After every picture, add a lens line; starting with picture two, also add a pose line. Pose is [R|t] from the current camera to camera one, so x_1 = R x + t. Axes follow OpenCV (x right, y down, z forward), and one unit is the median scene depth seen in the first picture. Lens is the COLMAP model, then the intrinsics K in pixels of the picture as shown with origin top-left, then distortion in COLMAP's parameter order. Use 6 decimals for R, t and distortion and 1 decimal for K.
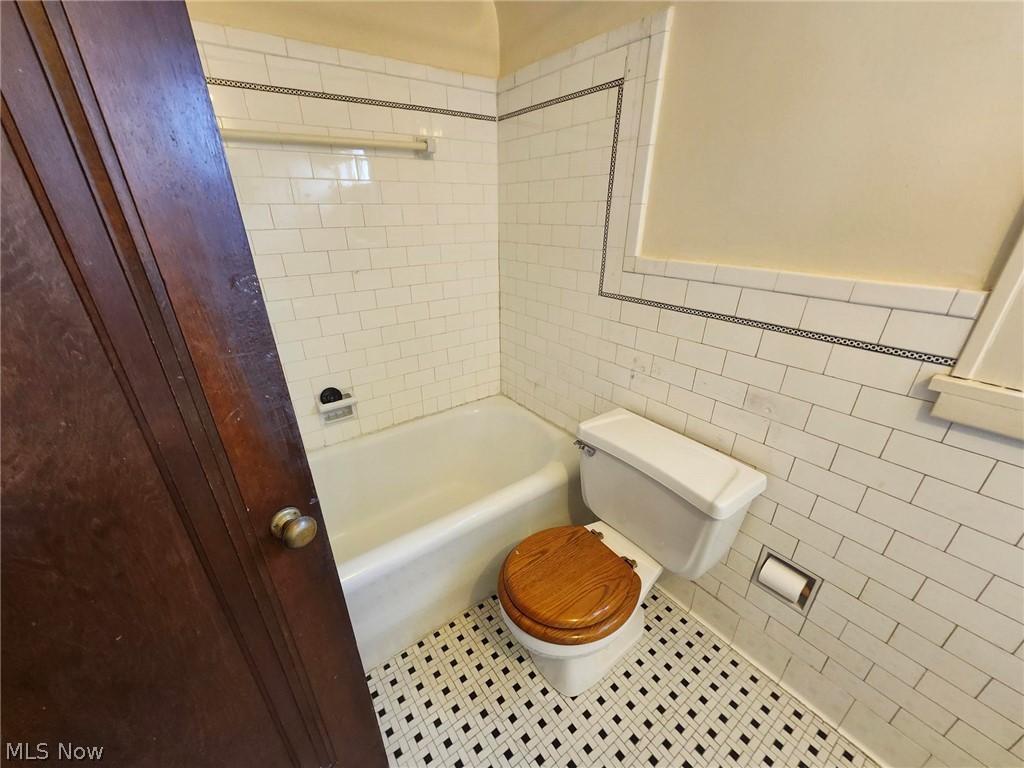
lens RADIAL K [[394.9, 0, 509.0], [0, 394.9, 393.6], [0, 0, 1]] dist [0.001578, 0.000088]
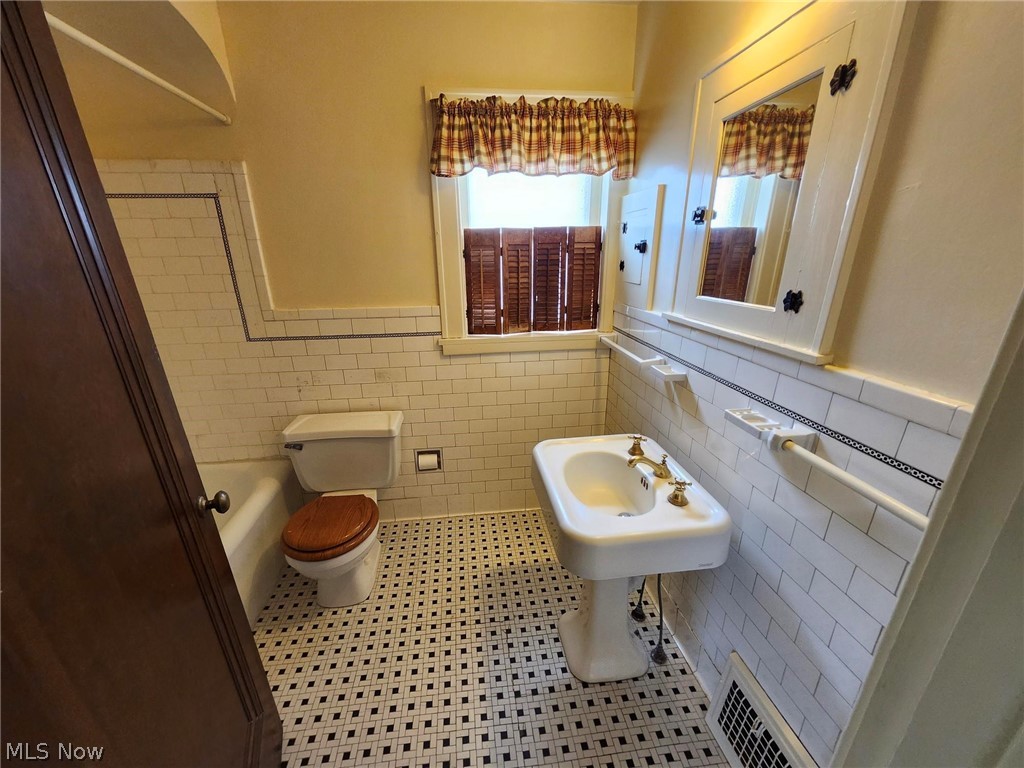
lens RADIAL K [[394.9, 0, 513.4], [0, 394.9, 389.7], [0, 0, 1]] dist [0.001578, 0.000088]
pose [[0.467288, -0.287094, 0.836193, -0.610742], [0.377646, 0.919997, 0.104828, 0.112197], [-0.799391, 0.266800, 0.538324, -0.443140]]
